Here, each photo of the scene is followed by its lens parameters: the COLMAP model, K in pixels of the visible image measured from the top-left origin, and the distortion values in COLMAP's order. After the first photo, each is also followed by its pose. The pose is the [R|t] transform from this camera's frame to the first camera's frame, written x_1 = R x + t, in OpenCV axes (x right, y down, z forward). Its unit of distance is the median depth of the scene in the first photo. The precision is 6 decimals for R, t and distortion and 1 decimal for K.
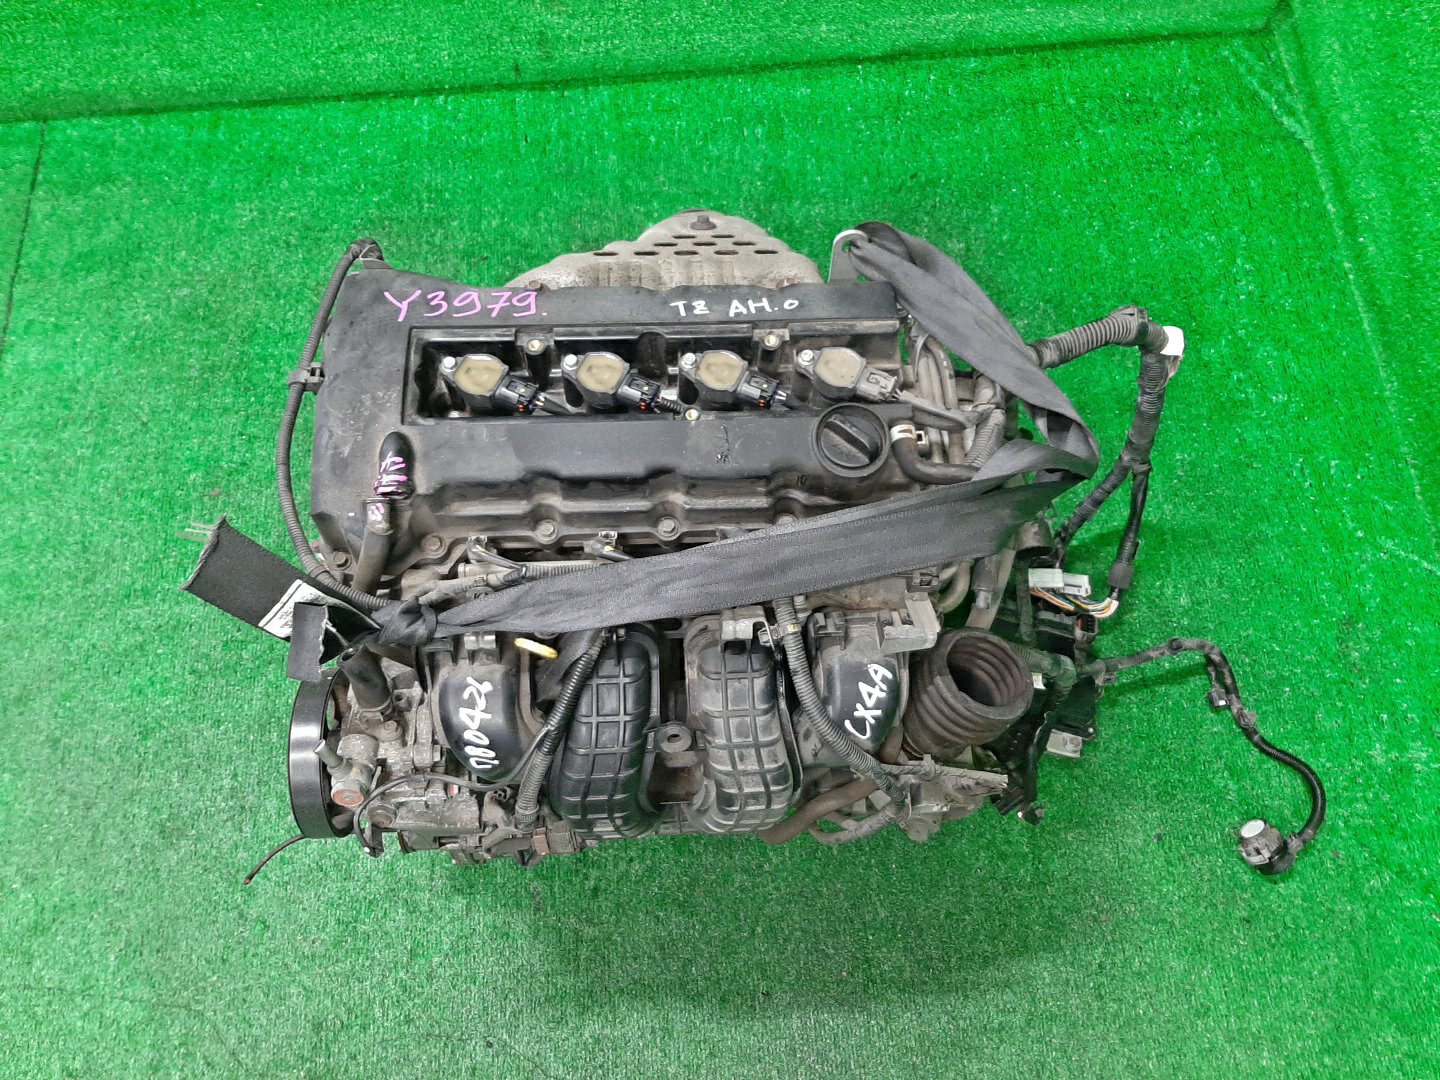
lens RADIAL K [[1091.8, 0, 728.0], [0, 1091.8, 542.6], [0, 0, 1]] dist [0.056751, -0.110502]
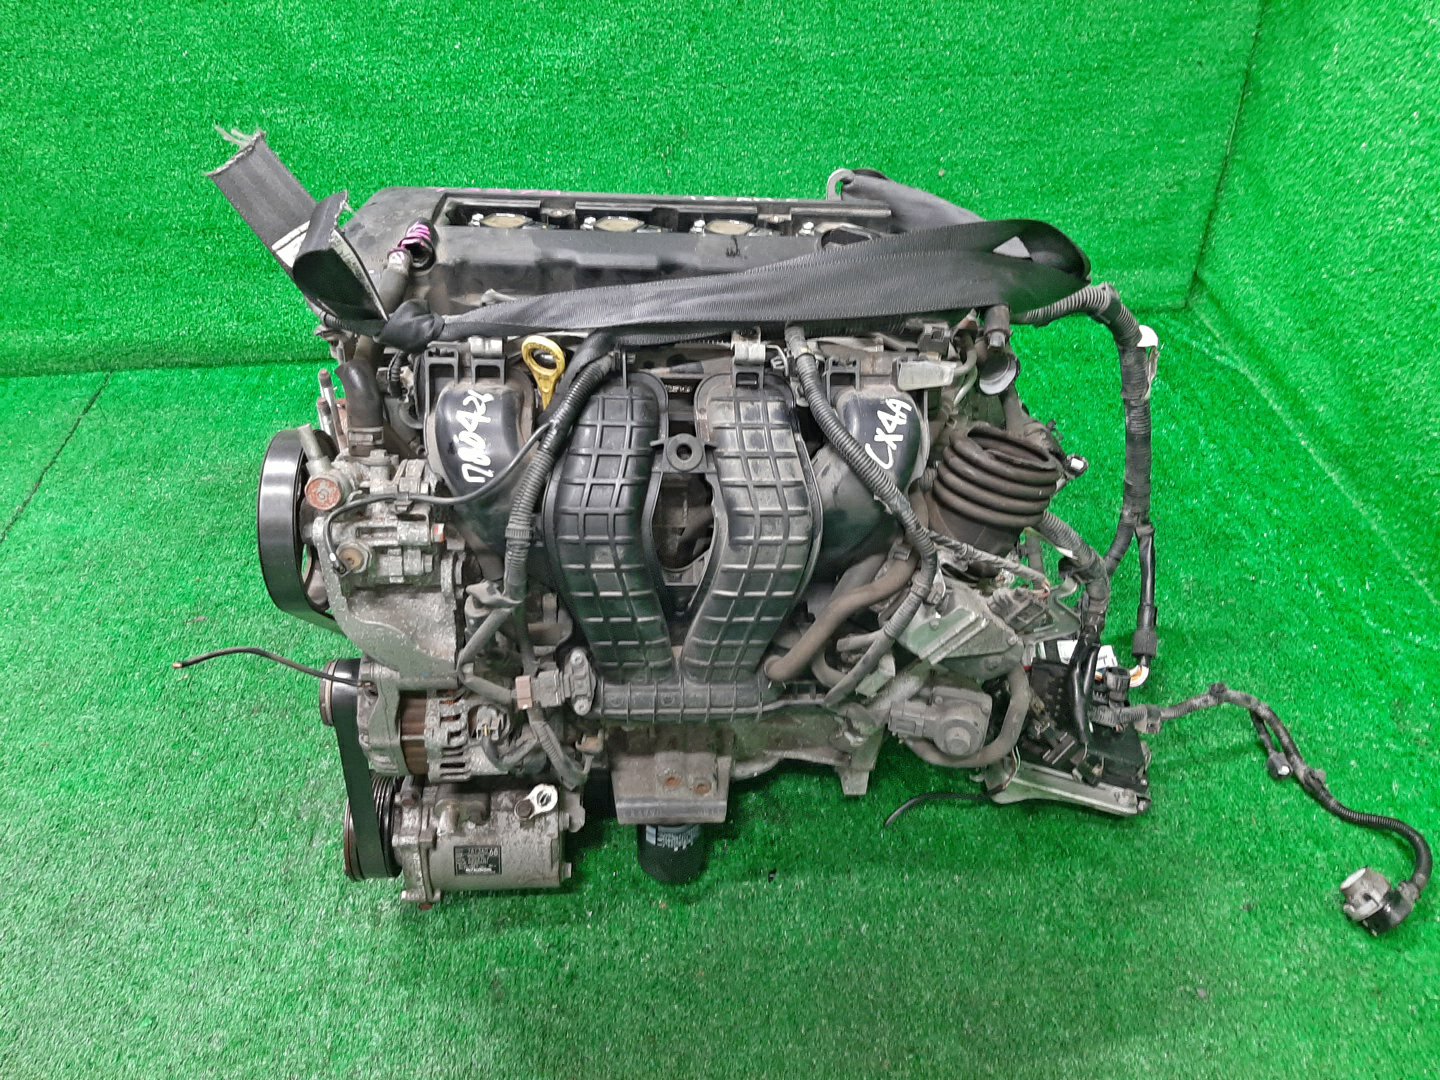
lens RADIAL K [[1098.2, 0, 724.5], [0, 1098.2, 572.0], [0, 0, 1]] dist [0.053299, -0.105336]
pose [[0.999964, -0.001487, 0.008350, -0.014125], [0.005330, 0.875984, -0.482310, 0.460316], [-0.006597, 0.482337, 0.875961, 0.146023]]
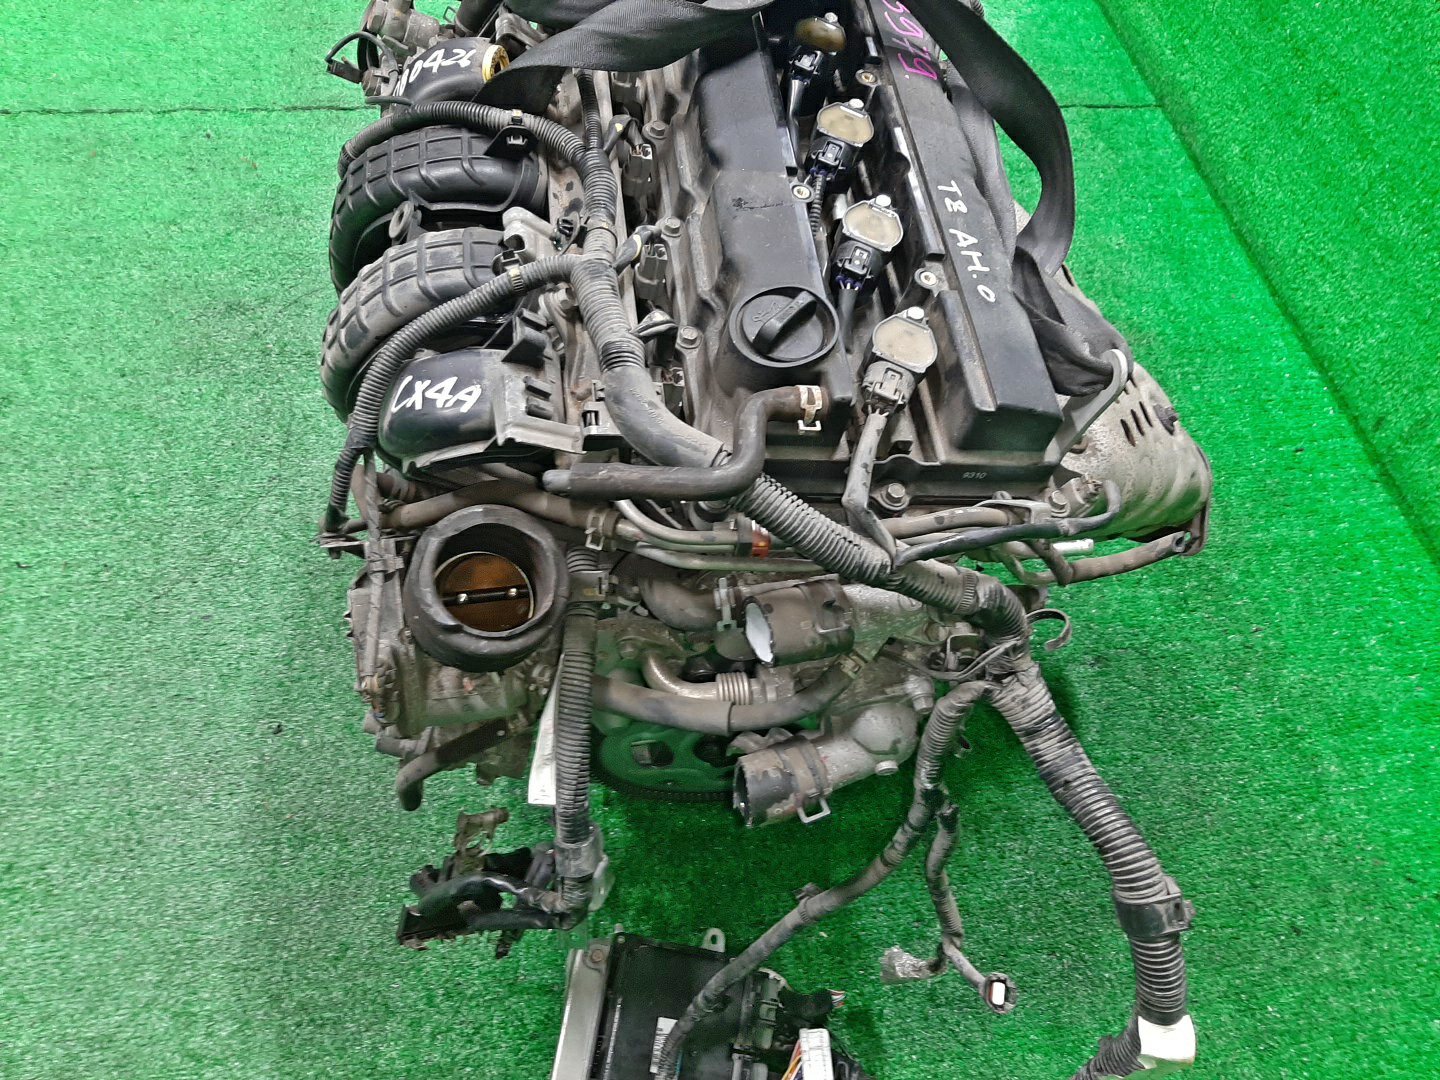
lens RADIAL K [[1091.8, 0, 728.0], [0, 1091.8, 542.6], [0, 0, 1]] dist [0.056751, -0.110502]
pose [[0.084494, 0.832802, -0.547085, 0.414564], [-0.962985, 0.209294, 0.169871, -0.100570], [0.255970, 0.512481, 0.819660, 0.315300]]
